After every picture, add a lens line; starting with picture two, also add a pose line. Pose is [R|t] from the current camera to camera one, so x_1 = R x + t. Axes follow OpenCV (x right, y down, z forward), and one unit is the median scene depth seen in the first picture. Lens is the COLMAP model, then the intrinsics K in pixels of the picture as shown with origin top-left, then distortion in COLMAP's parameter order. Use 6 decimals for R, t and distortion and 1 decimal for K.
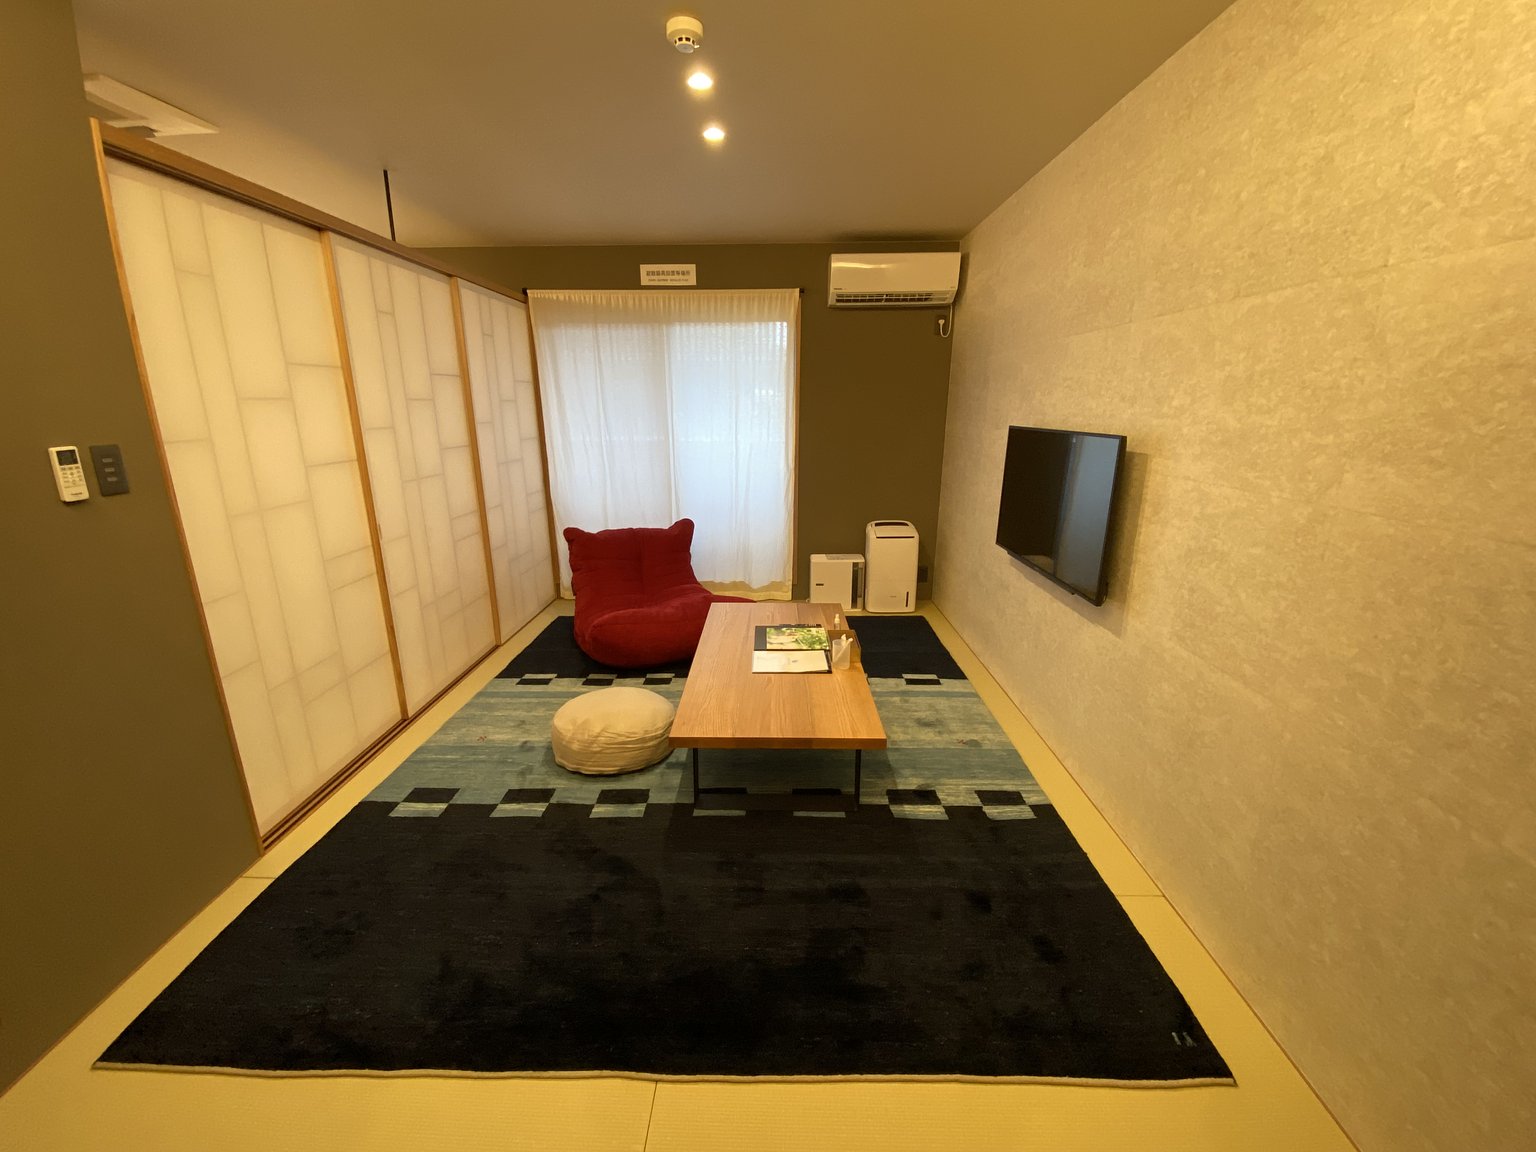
lens RADIAL K [[626.2, 0, 761.8], [0, 626.2, 577.0], [0, 0, 1]] dist [0.030761, -0.025128]
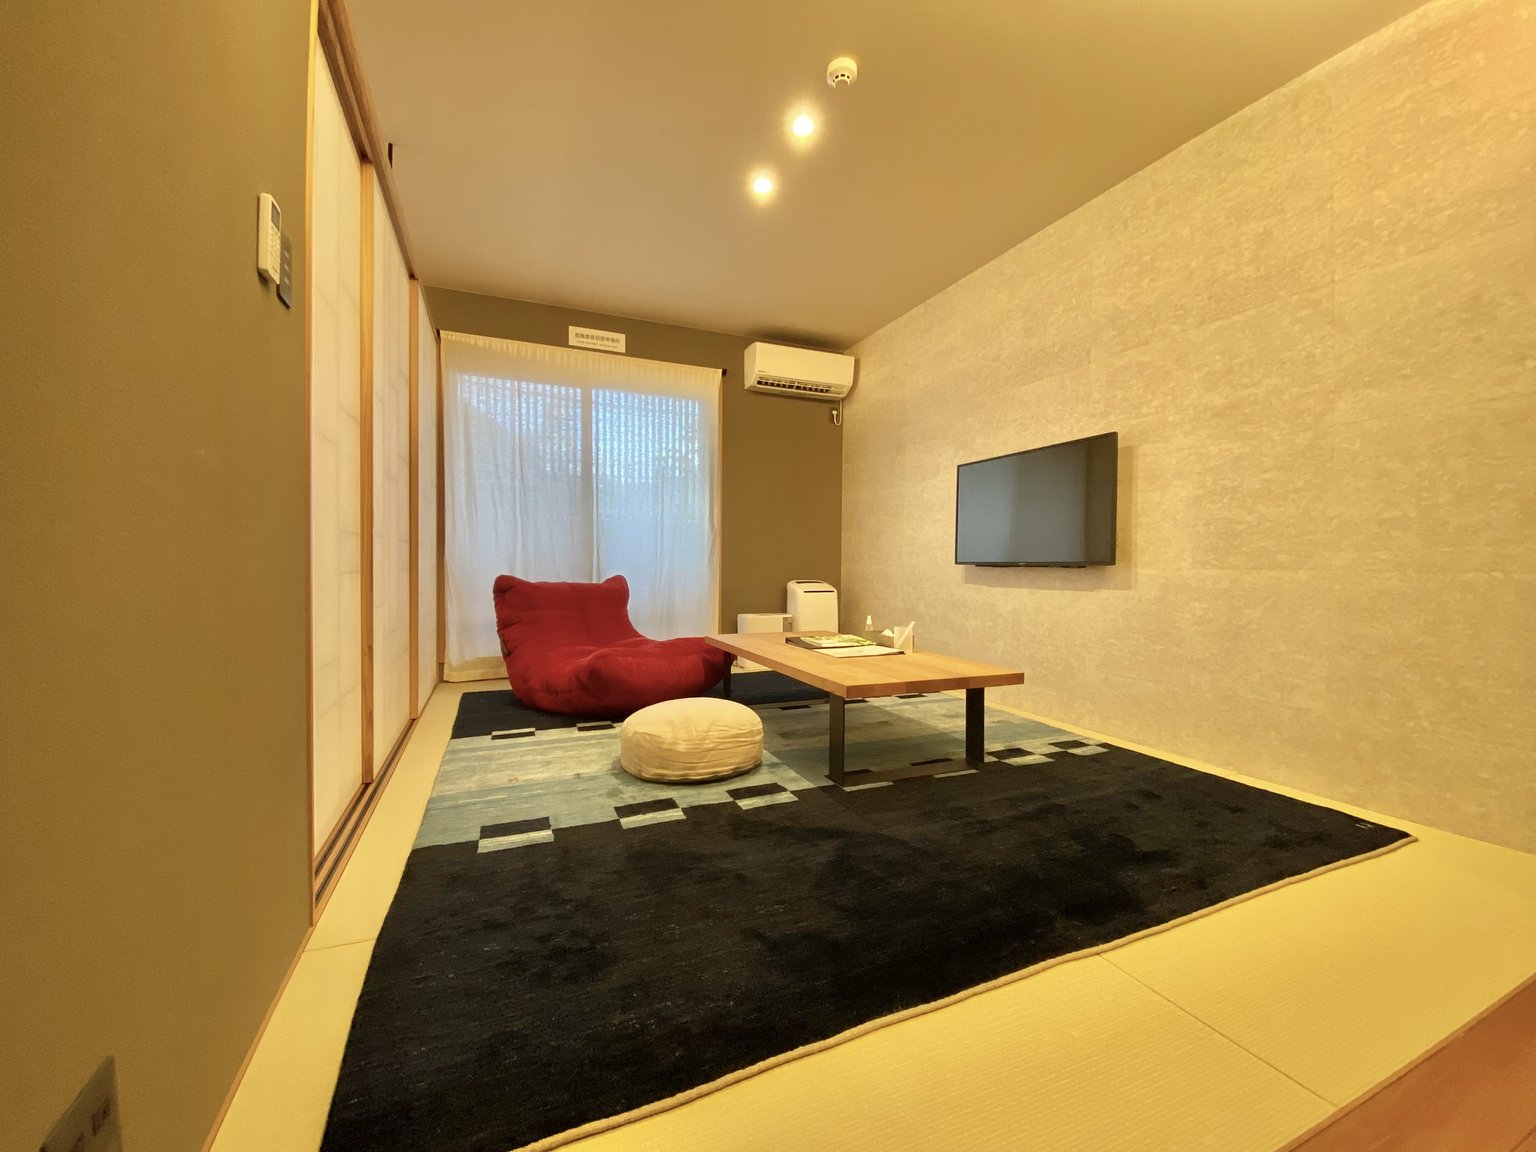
lens RADIAL K [[626.2, 0, 761.8], [0, 626.2, 577.0], [0, 0, 1]] dist [0.030761, -0.025128]
pose [[0.910265, 0.003117, 0.414014, -0.723447], [0.100684, 0.968286, -0.228658, 0.331957], [-0.401597, 0.249824, 0.881083, 0.209887]]
